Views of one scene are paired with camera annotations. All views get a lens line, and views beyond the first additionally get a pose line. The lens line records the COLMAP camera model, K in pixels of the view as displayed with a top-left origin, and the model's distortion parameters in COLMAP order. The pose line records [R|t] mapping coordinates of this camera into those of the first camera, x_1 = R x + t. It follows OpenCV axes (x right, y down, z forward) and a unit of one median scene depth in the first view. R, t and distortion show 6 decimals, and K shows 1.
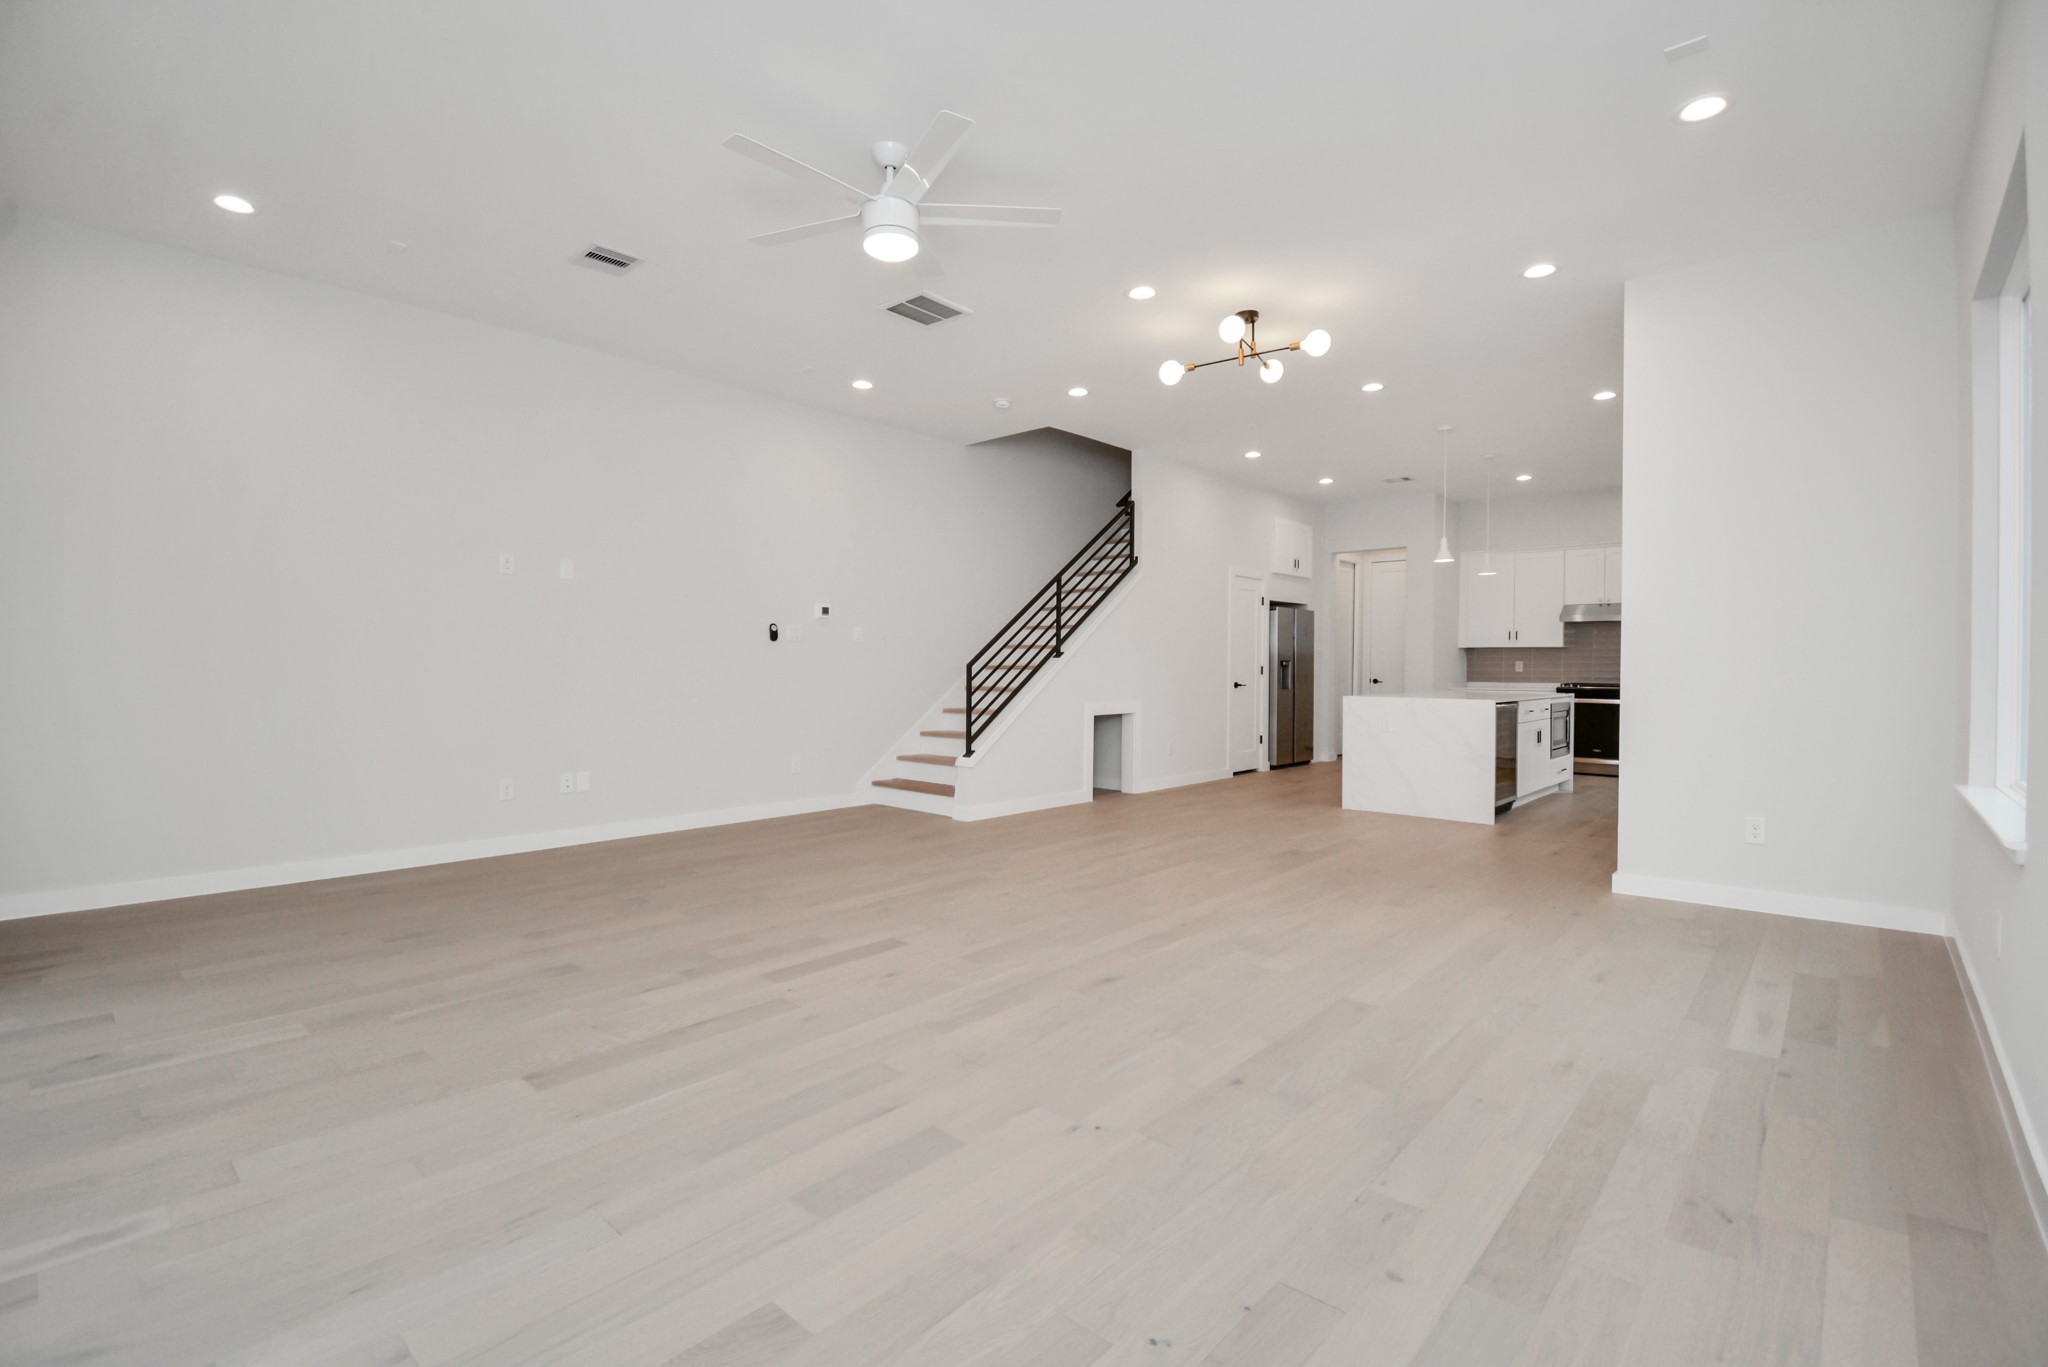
lens RADIAL K [[936.4, 0, 1023.4], [0, 936.4, 683.8], [0, 0, 1]] dist [-0.012214, -0.003818]
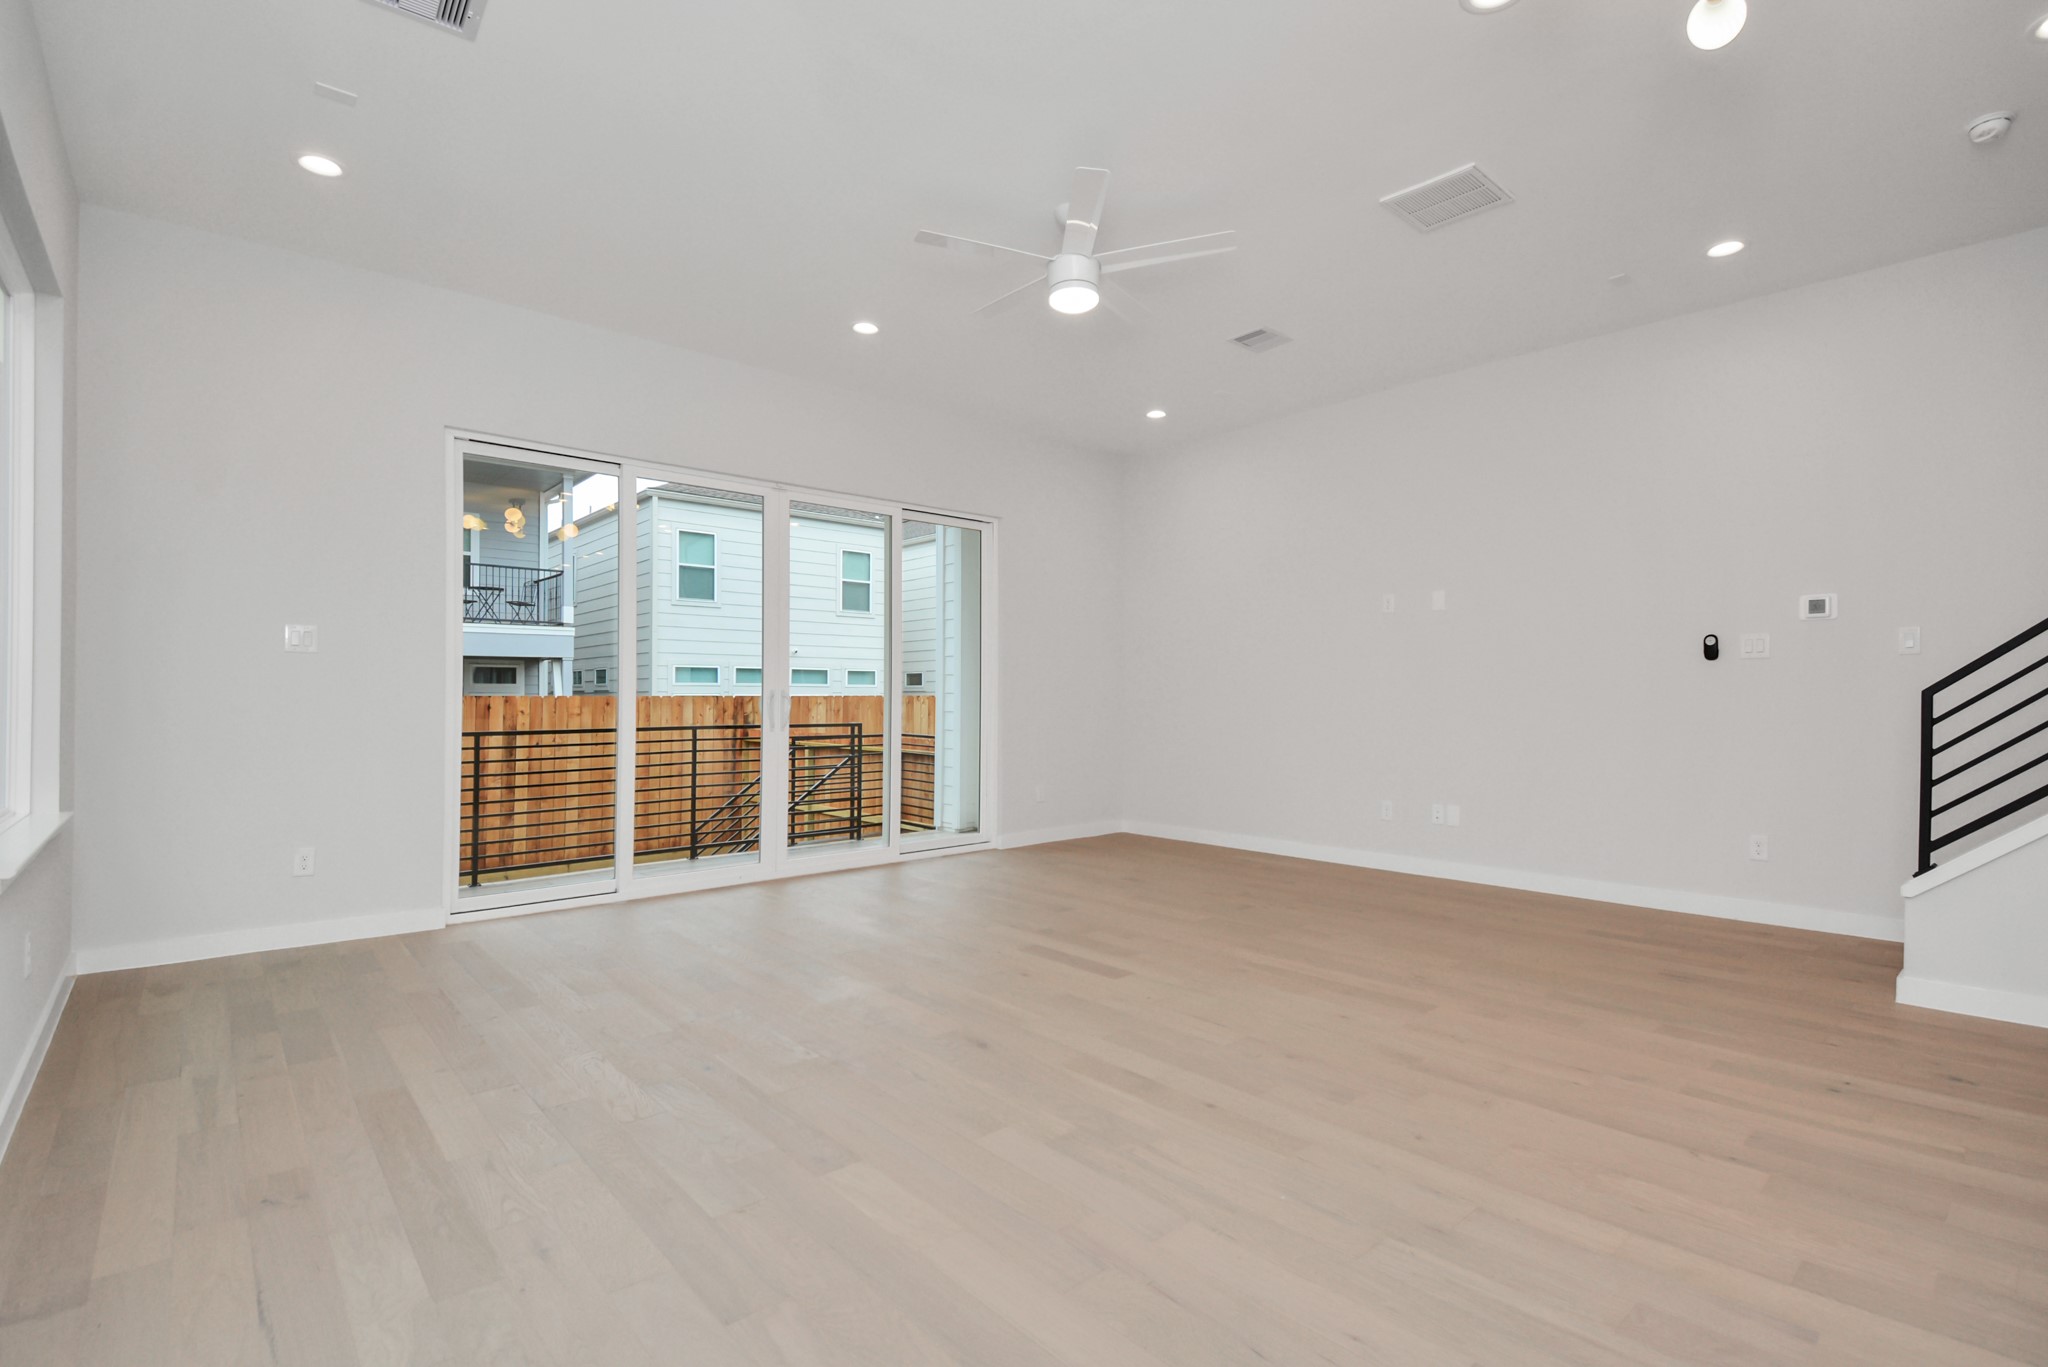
lens RADIAL K [[1018.3, 0, 1034.1], [0, 1018.3, 661.5], [0, 0, 1]] dist [0.022238, -0.000034]
pose [[-0.169863, -0.036265, -0.984800, 0.504827], [-0.017022, 0.999282, -0.033862, -0.009649], [0.985321, 0.011011, -0.170358, 0.573749]]
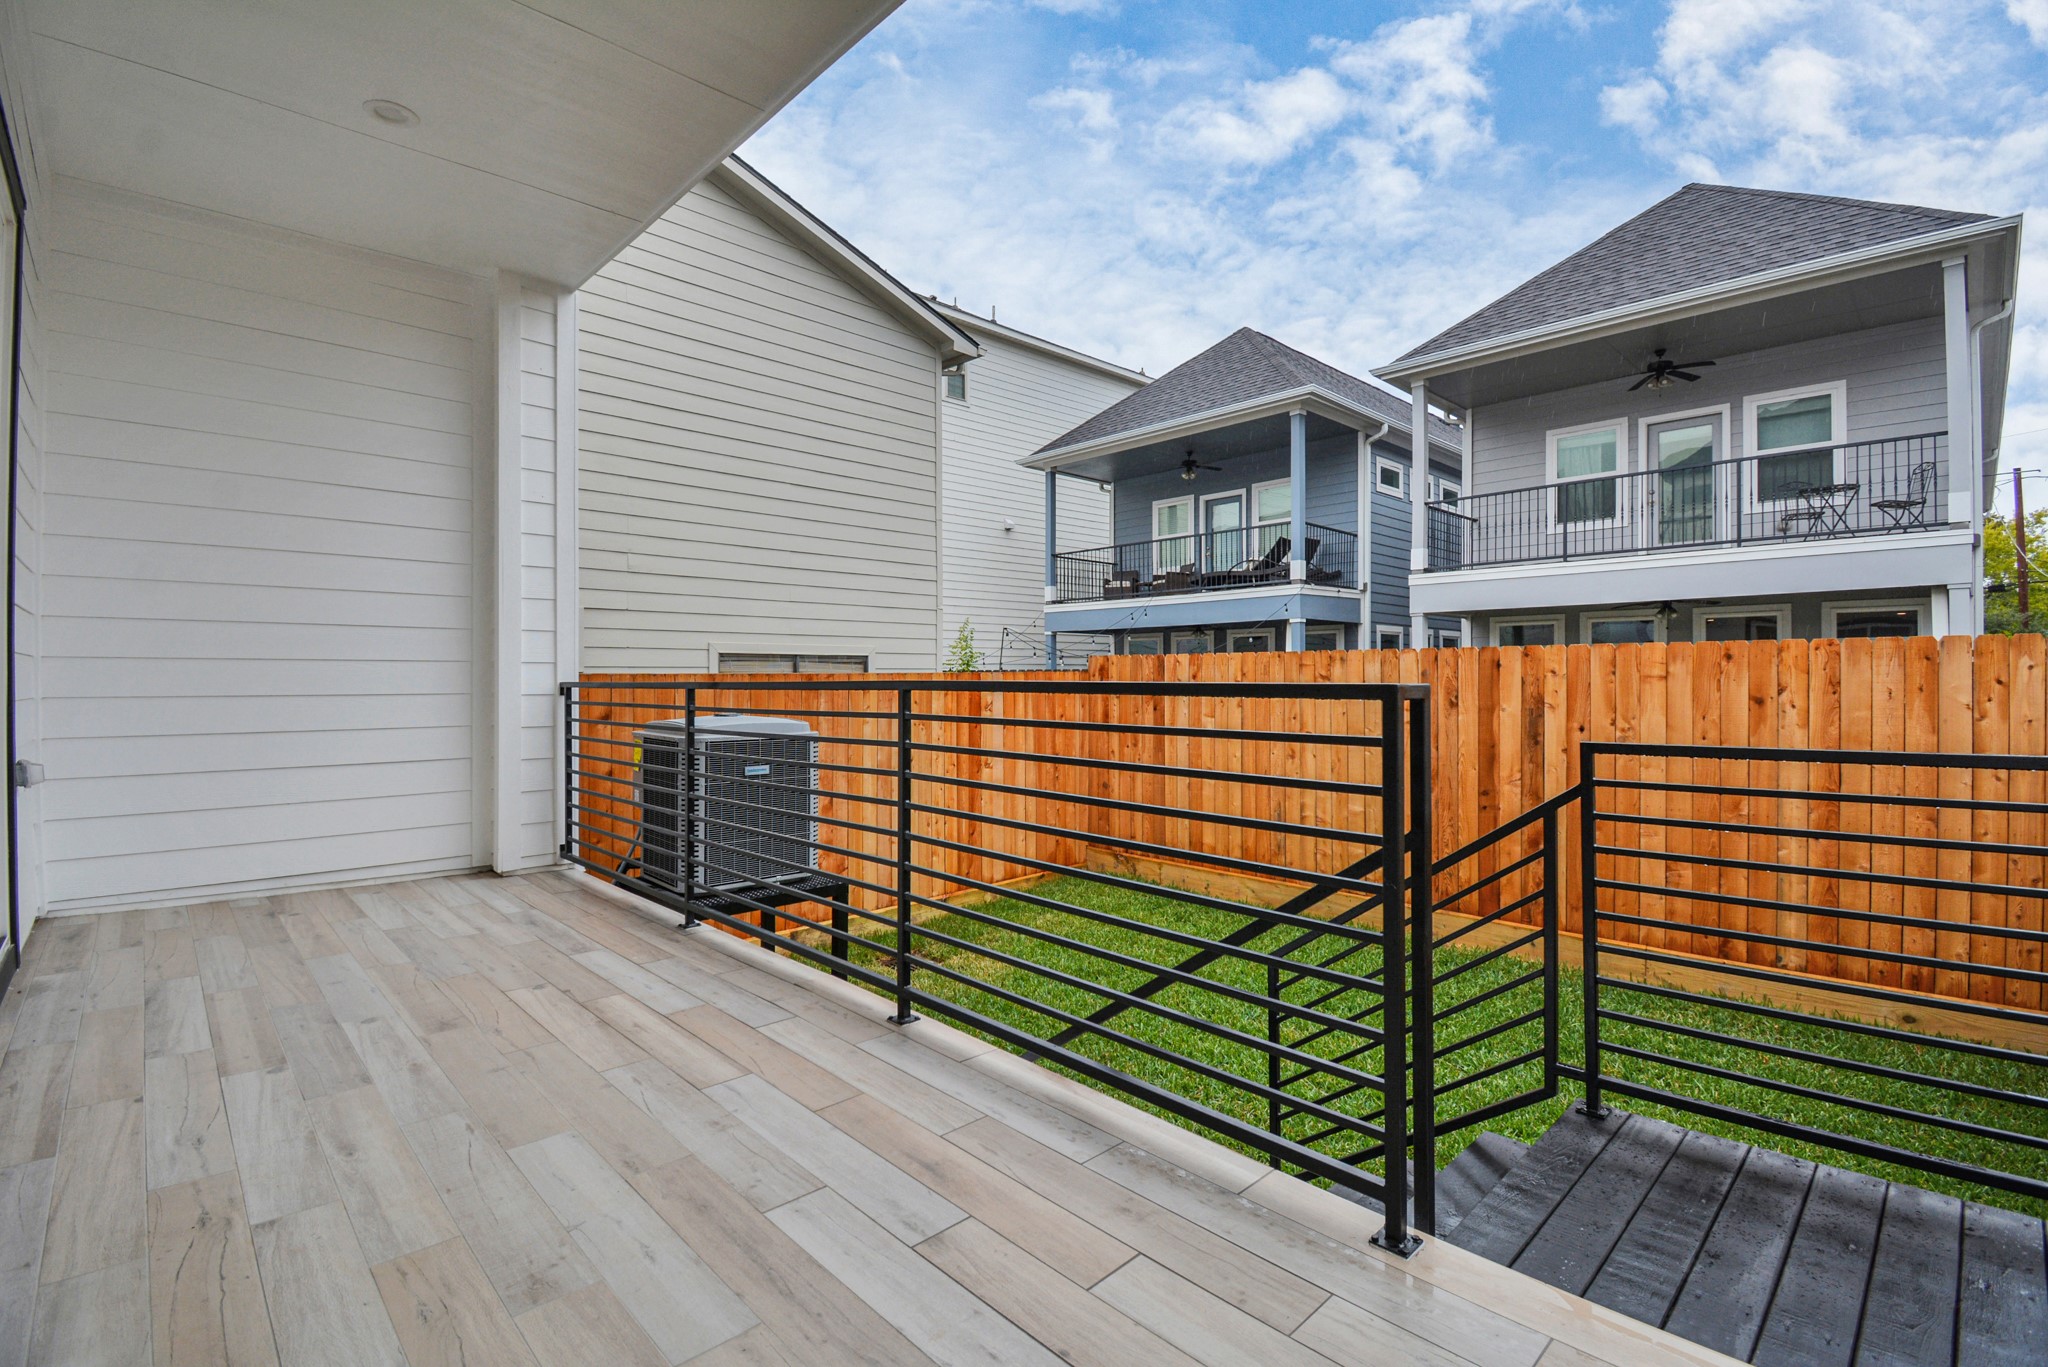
lens RADIAL K [[936.4, 0, 1029.9], [0, 936.4, 684.4], [0, 0, 1]] dist [-0.012214, -0.003818]
pose [[-0.993555, -0.003605, 0.113292, -0.625568], [-0.000761, 0.999684, 0.025135, 0.019960], [-0.113347, 0.024886, -0.993244, 0.416196]]
